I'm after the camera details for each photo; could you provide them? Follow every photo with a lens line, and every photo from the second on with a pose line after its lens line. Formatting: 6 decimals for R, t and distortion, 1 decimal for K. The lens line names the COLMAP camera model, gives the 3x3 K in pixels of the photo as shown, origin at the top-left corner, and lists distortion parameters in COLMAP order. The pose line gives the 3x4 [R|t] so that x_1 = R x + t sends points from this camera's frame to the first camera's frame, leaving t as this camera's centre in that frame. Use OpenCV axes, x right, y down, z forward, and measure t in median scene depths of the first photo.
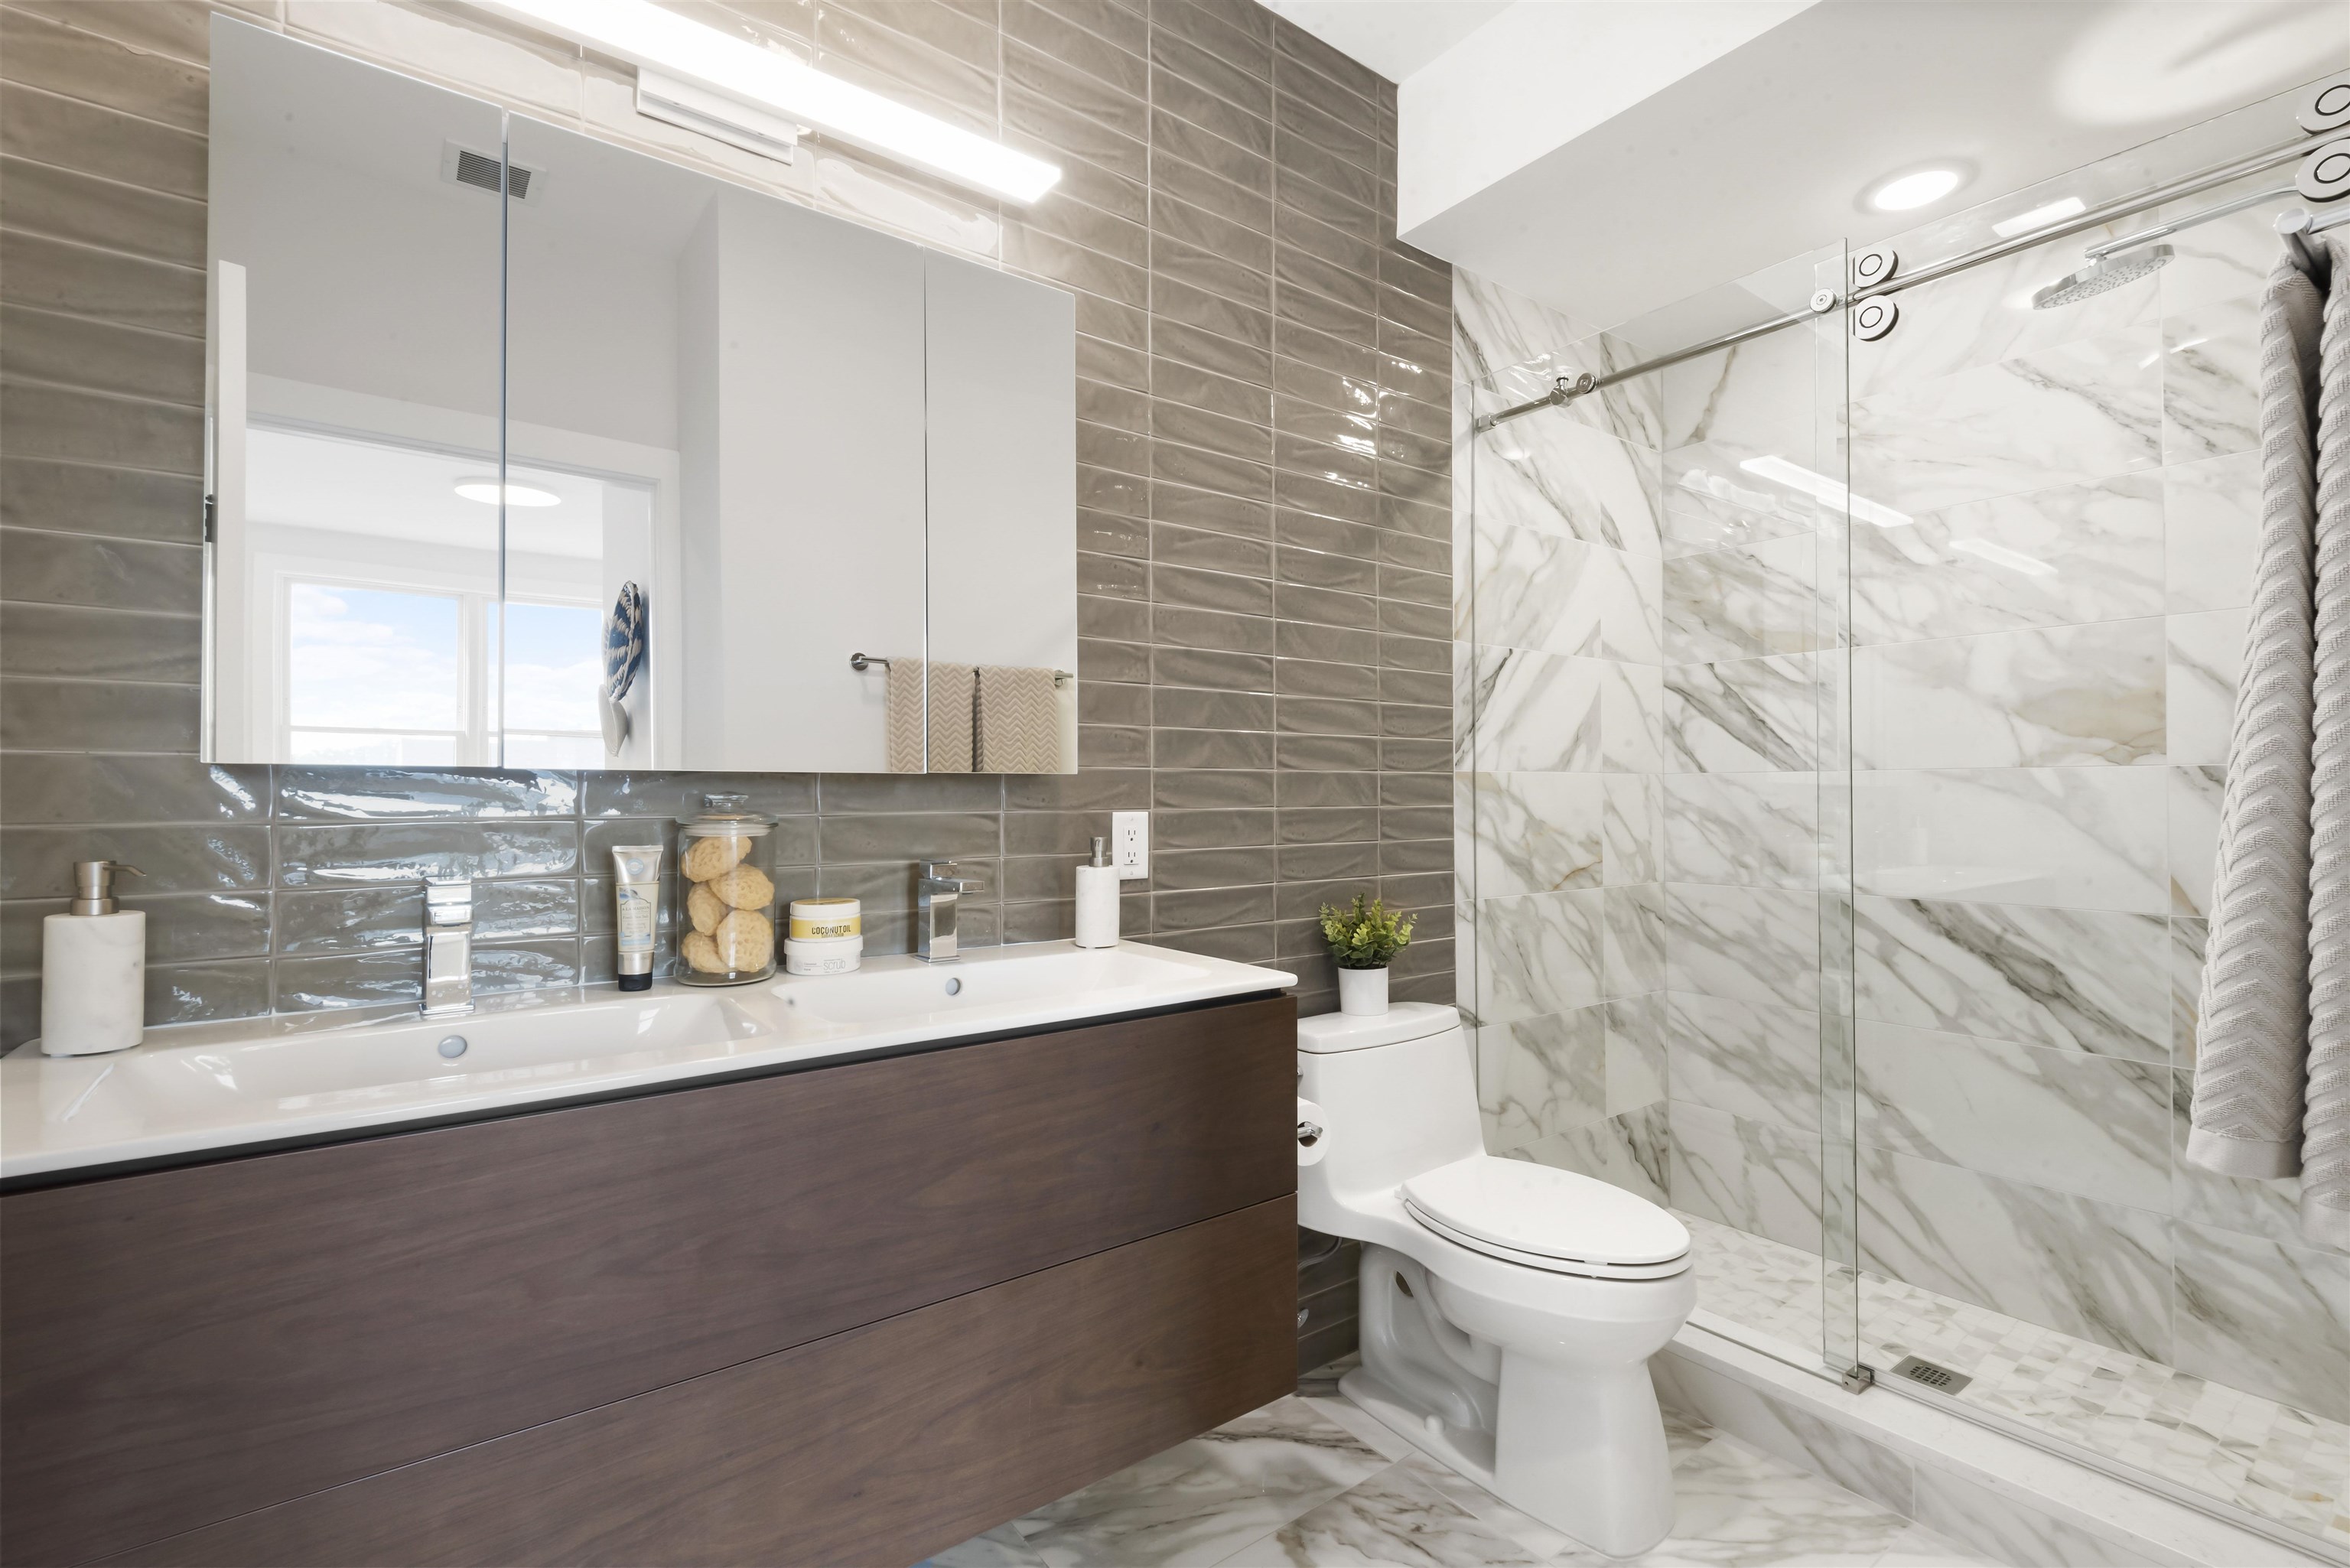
lens RADIAL K [[1063.0, 0, 1189.1], [0, 1063.0, 791.3], [0, 0, 1]] dist [0.004431, -0.004256]
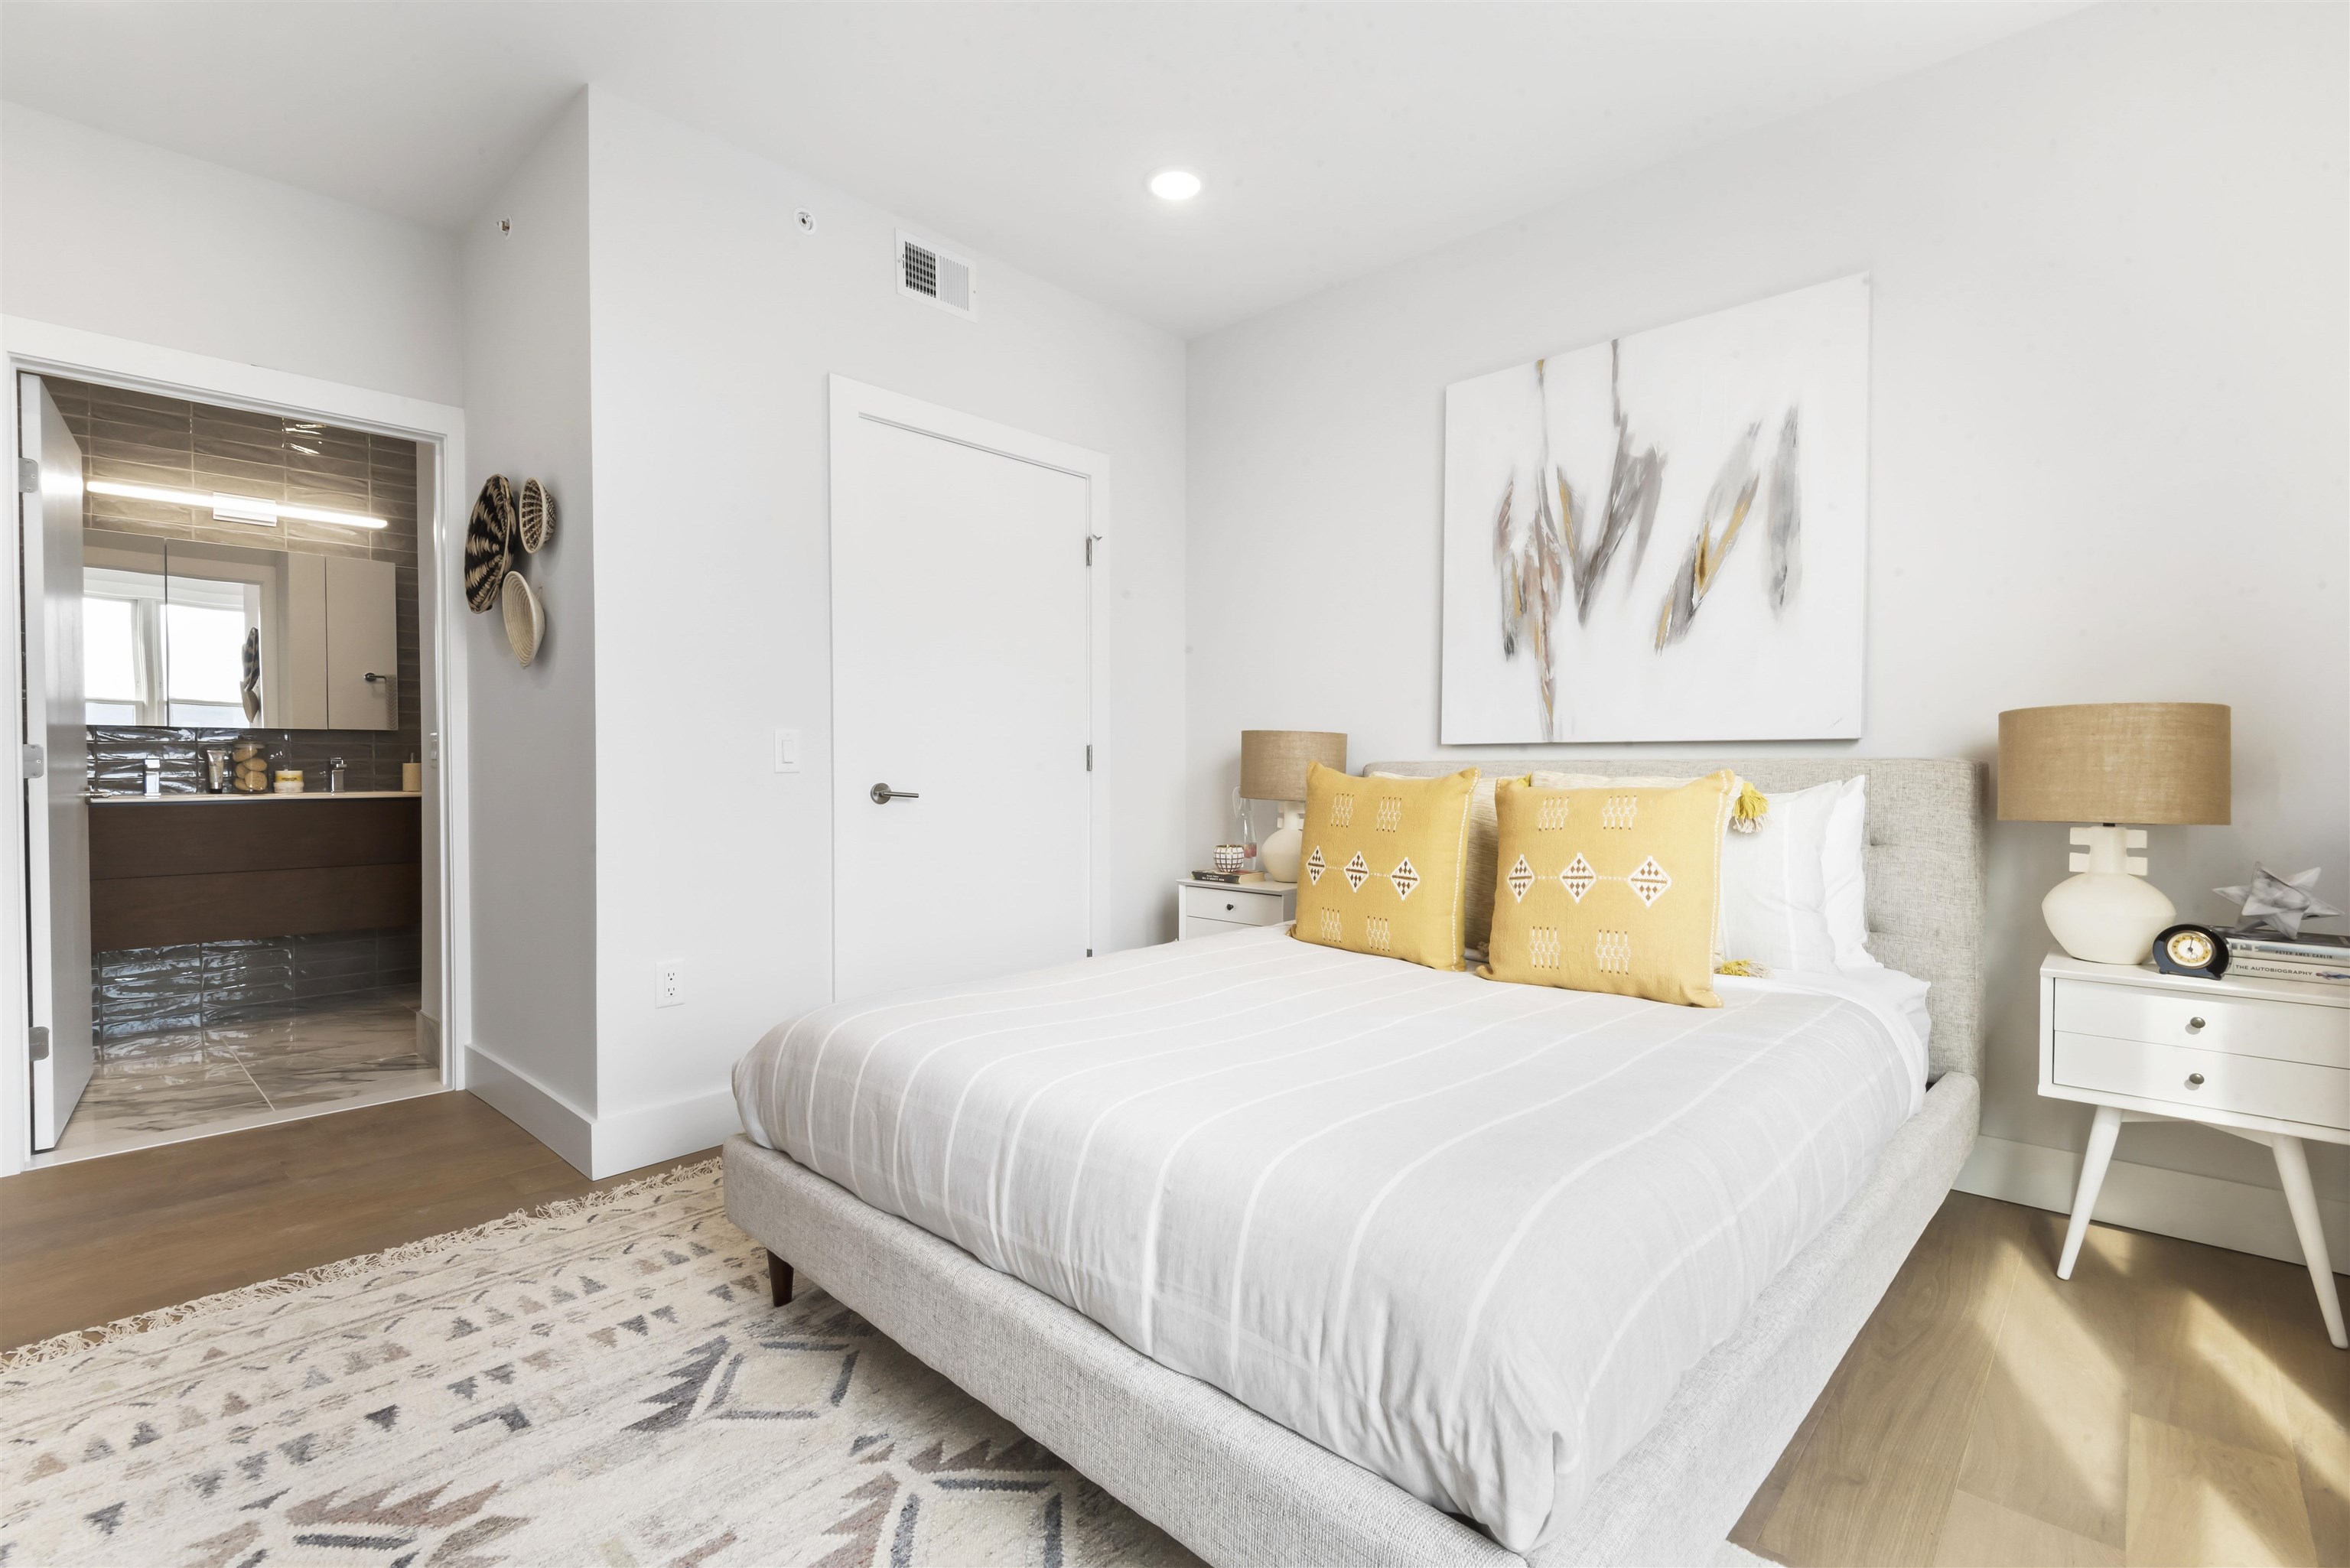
lens RADIAL K [[1063.0, 0, 1179.4], [0, 1063.0, 788.9], [0, 0, 1]] dist [0.004431, -0.004256]
pose [[0.984362, -0.003974, 0.176111, 1.793691], [-0.000727, 0.999645, 0.026622, 0.077749], [-0.176155, -0.026333, 0.984010, -2.706195]]
